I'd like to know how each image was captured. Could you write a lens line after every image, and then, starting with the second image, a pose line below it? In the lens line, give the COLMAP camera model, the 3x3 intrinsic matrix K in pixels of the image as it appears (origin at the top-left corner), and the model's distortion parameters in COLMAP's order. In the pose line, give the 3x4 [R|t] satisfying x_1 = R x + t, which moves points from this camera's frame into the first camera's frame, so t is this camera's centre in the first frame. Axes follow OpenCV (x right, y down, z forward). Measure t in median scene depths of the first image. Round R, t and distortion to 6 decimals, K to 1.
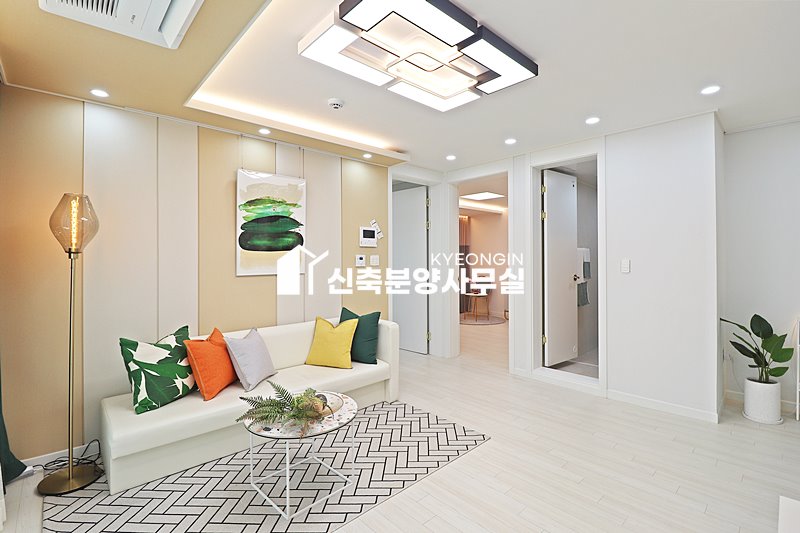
lens RADIAL K [[374.0, 0, 402.8], [0, 374.0, 257.4], [0, 0, 1]] dist [-0.005931, -0.007326]
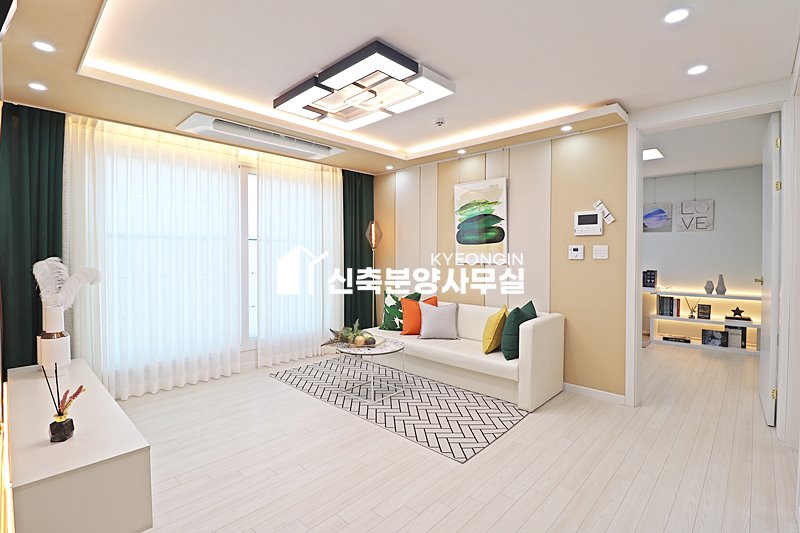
lens RADIAL K [[374.0, 0, 393.0], [0, 374.0, 262.4], [0, 0, 1]] dist [-0.005931, -0.007326]
pose [[0.053267, 0.029603, -0.998141, 0.870919], [0.008449, 0.999511, 0.030094, 0.003644], [0.998545, -0.010036, 0.052991, 0.661770]]
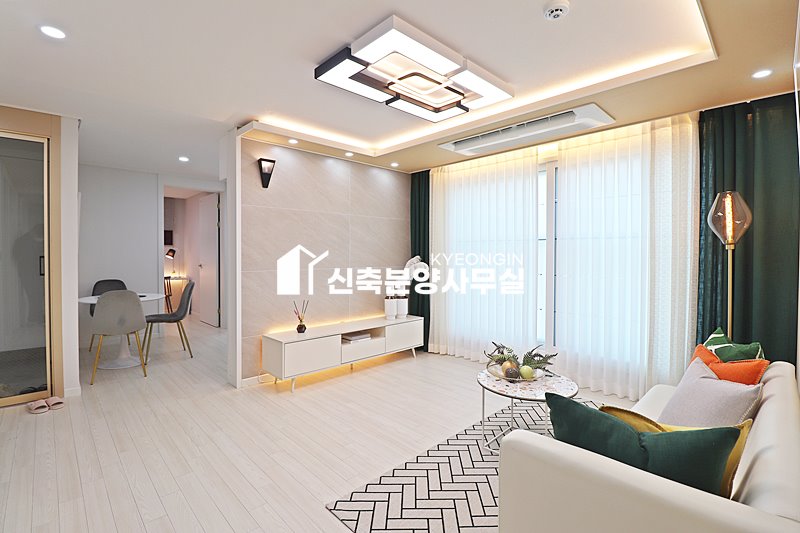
lens RADIAL K [[374.0, 0, 400.6], [0, 374.0, 260.2], [0, 0, 1]] dist [-0.005931, -0.007326]
pose [[-0.999935, -0.001564, -0.011300, 0.086777], [-0.001627, 0.999983, 0.005550, 0.019616], [0.011291, 0.005568, -0.999921, 1.395227]]
